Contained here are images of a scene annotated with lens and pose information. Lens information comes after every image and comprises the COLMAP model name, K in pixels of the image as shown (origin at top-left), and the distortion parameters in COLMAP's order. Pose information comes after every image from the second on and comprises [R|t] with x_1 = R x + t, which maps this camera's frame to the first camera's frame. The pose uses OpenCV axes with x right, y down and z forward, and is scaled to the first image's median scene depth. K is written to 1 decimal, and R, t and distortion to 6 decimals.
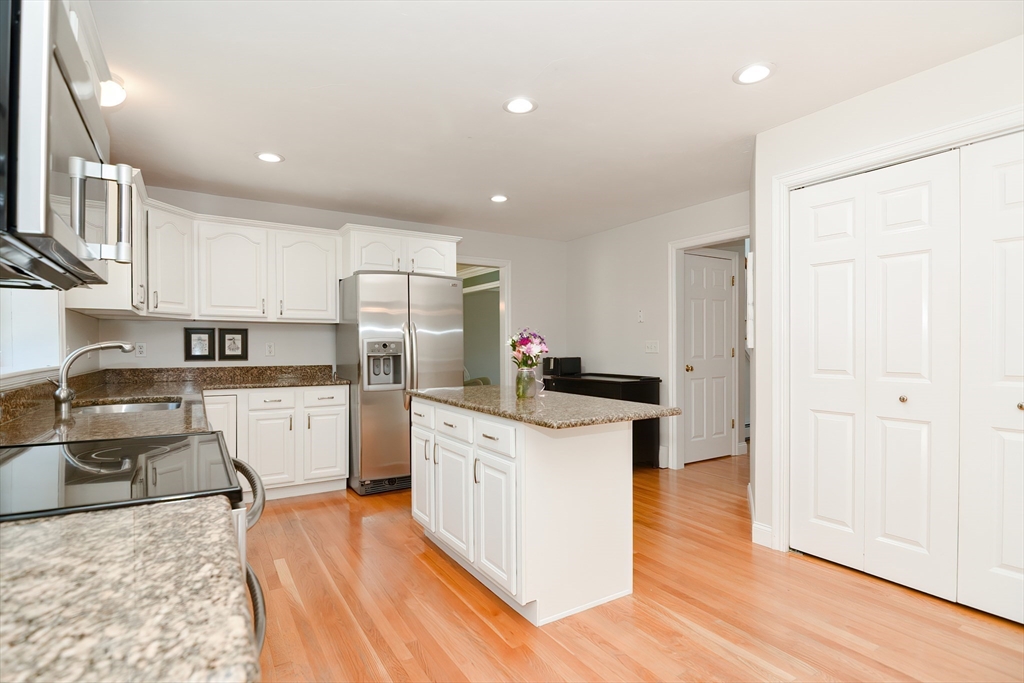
lens RADIAL K [[512.2, 0, 509.5], [0, 512.2, 347.0], [0, 0, 1]] dist [-0.002389, -0.004924]
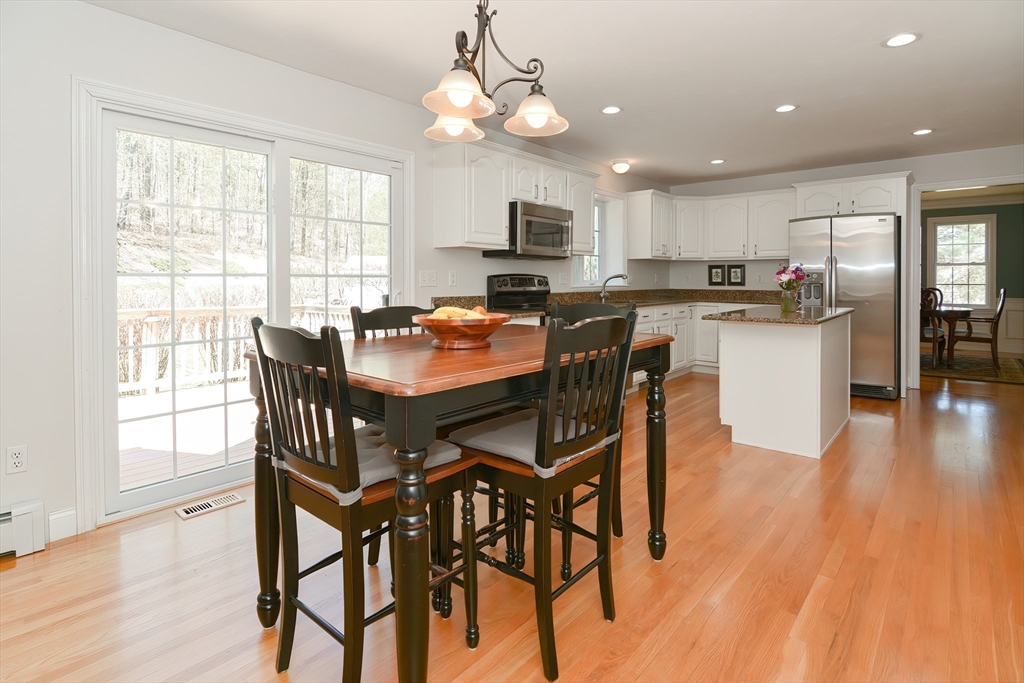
lens RADIAL K [[512.2, 0, 514.9], [0, 512.2, 285.7], [0, 0, 1]] dist [-0.002389, -0.004924]
pose [[0.305051, 0.013208, -0.952244, 0.736820], [-0.000850, 0.999907, 0.013596, 0.005937], [0.952335, -0.003338, 0.305034, -0.099342]]
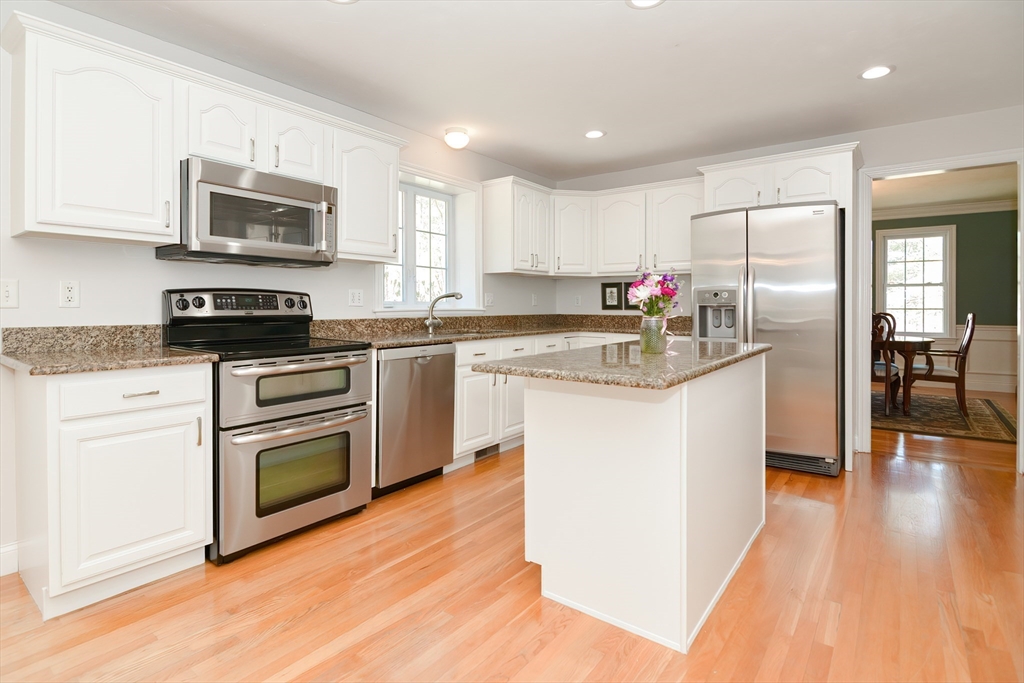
lens RADIAL K [[512.2, 0, 499.7], [0, 512.2, 309.9], [0, 0, 1]] dist [-0.002389, -0.004924]
pose [[0.352924, 0.009319, -0.935606, 0.449060], [-0.001614, 0.999955, 0.009352, 0.016480], [0.935651, -0.001791, 0.352923, 0.313411]]
